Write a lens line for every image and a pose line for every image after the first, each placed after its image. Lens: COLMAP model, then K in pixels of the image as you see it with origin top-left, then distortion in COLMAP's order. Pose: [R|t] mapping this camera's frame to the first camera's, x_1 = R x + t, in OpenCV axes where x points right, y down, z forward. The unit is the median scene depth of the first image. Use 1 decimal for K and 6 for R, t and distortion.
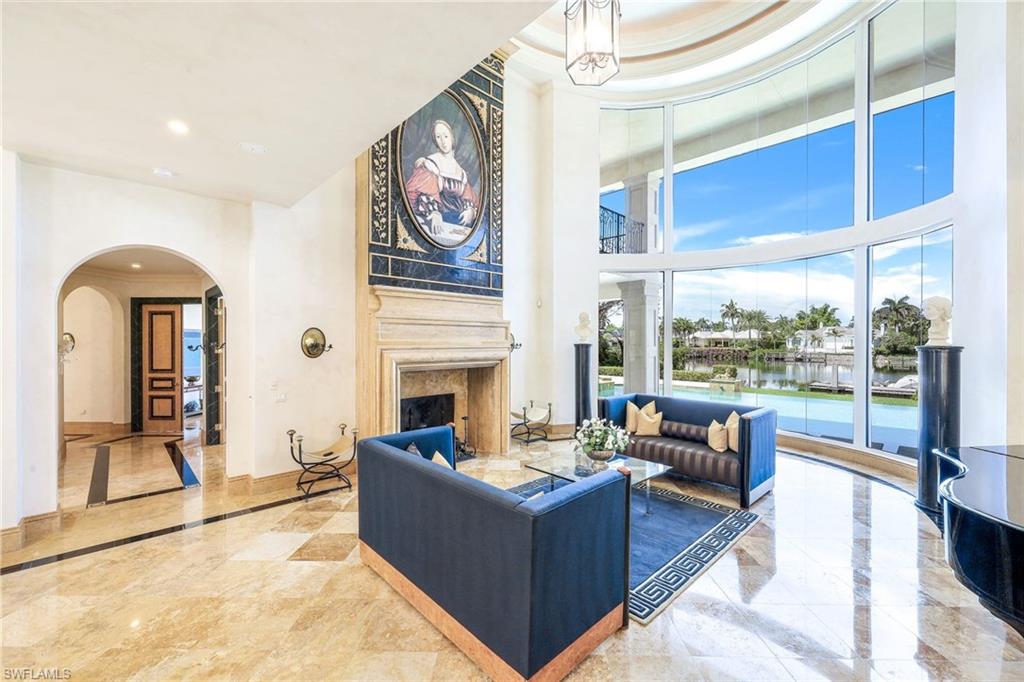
lens RADIAL K [[416.0, 0, 505.3], [0, 416.0, 340.4], [0, 0, 1]] dist [-0.001715, 0.000271]
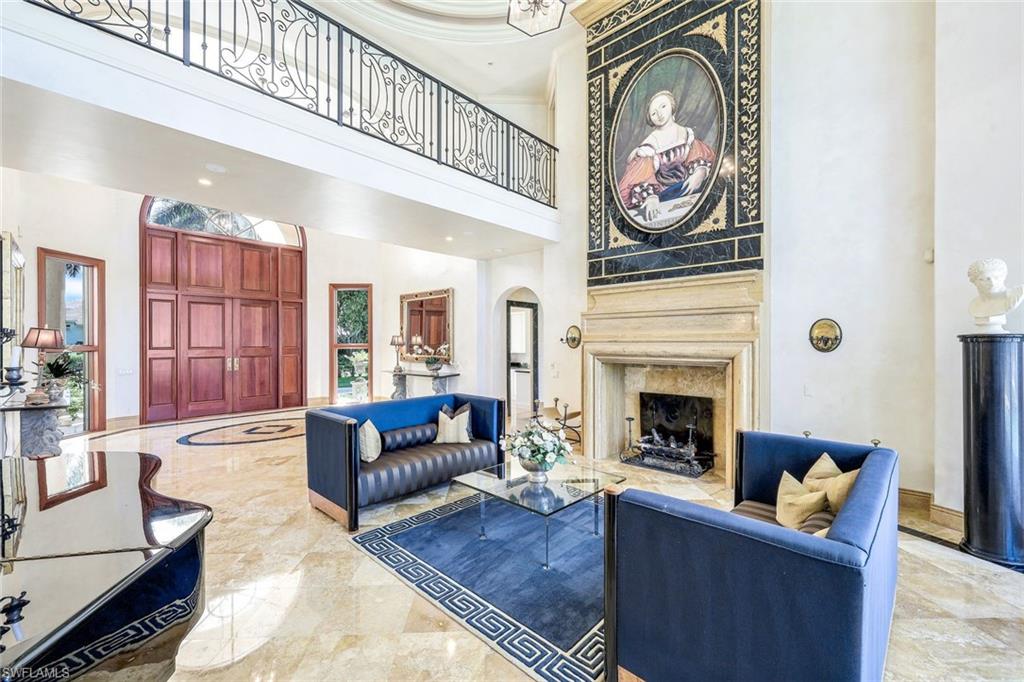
lens RADIAL K [[416.0, 0, 515.0], [0, 416.0, 340.1], [0, 0, 1]] dist [-0.001715, 0.000271]
pose [[0.055032, -0.004587, -0.998474, 0.753730], [0.002788, 0.999986, -0.004440, 0.018711], [0.998481, -0.002539, 0.055045, 0.644239]]
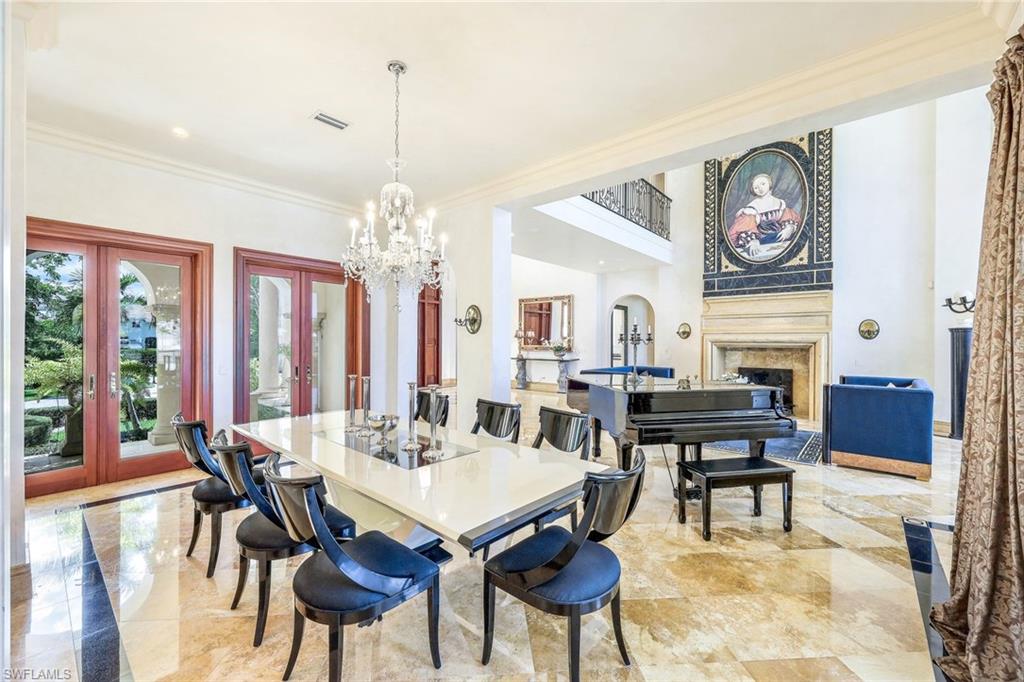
lens RADIAL K [[416.0, 0, 512.9], [0, 416.0, 339.5], [0, 0, 1]] dist [-0.001715, 0.000271]
pose [[0.094522, -0.004866, -0.995511, 1.212393], [-0.003404, 0.999981, -0.005211, 0.050575], [0.995517, 0.003882, 0.094504, 0.020359]]
